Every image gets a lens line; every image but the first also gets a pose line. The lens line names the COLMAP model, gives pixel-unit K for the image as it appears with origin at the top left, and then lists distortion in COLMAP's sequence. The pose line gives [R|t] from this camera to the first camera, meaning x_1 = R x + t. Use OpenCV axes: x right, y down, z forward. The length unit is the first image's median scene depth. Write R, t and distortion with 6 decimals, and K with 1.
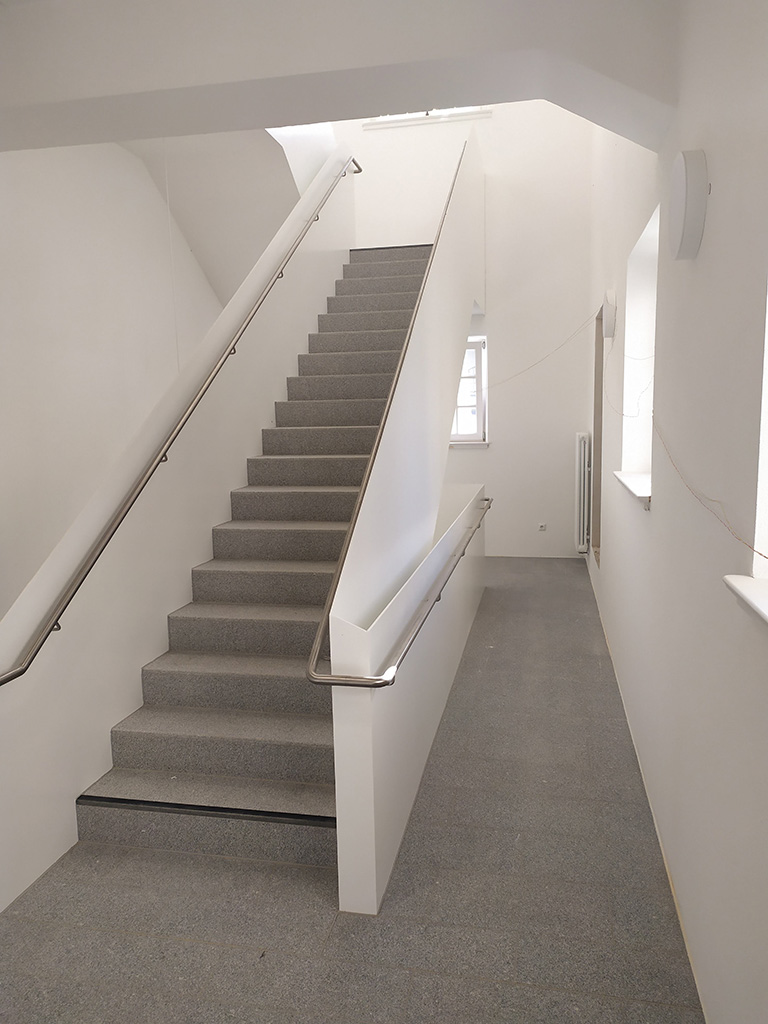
lens RADIAL K [[777.4, 0, 383.2], [0, 777.4, 510.3], [0, 0, 1]] dist [0.055646, -0.037347]
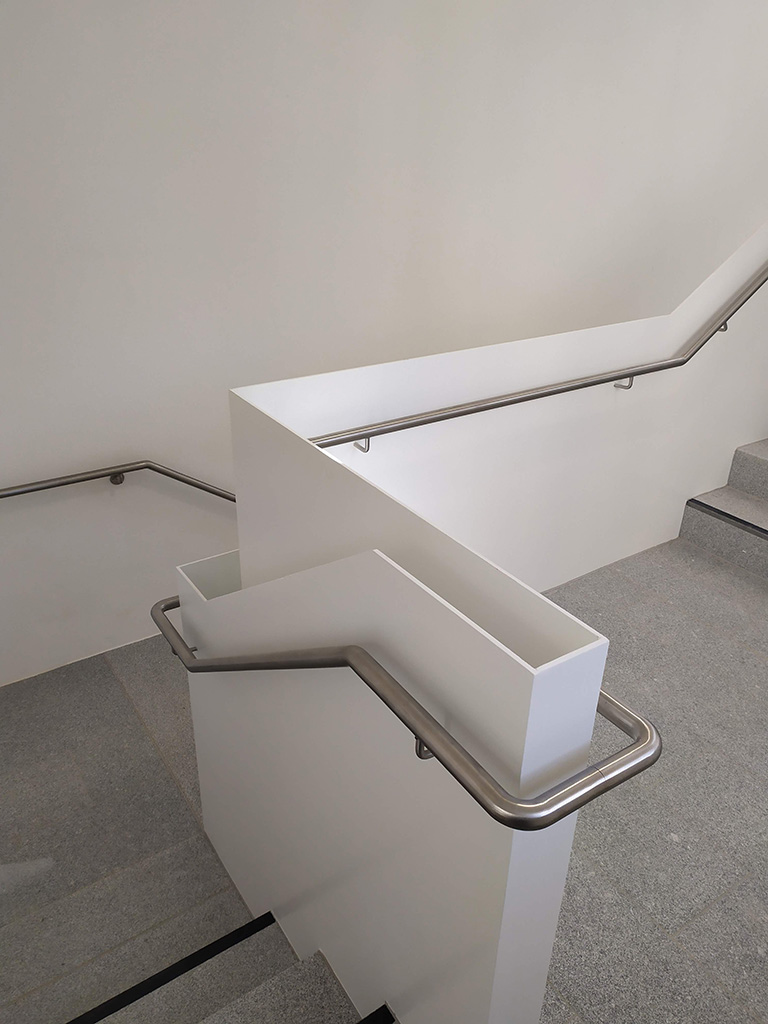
lens RADIAL K [[777.4, 0, 382.9], [0, 777.4, 509.3], [0, 0, 1]] dist [0.055646, -0.037347]
pose [[0.723461, 0.345593, -0.597637, -0.055373], [-0.133786, 0.919454, 0.369737, 0.046716], [0.677278, -0.187535, 0.711425, -0.016454]]
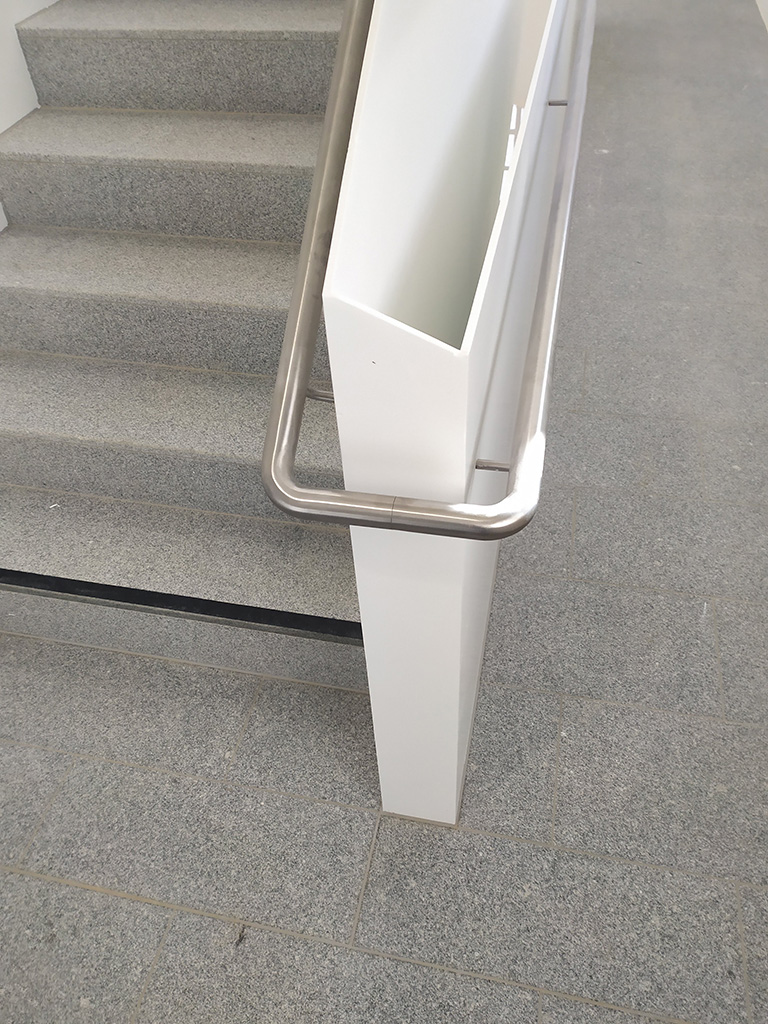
lens RADIAL K [[806.9, 0, 375.6], [0, 806.9, 528.6], [0, 0, 1]] dist [0.053395, -0.037353]
pose [[0.999492, -0.013254, -0.028983, -0.035394], [0.028344, 0.785492, 0.618222, 0.020226], [0.014572, -0.618730, 0.785469, 0.576705]]
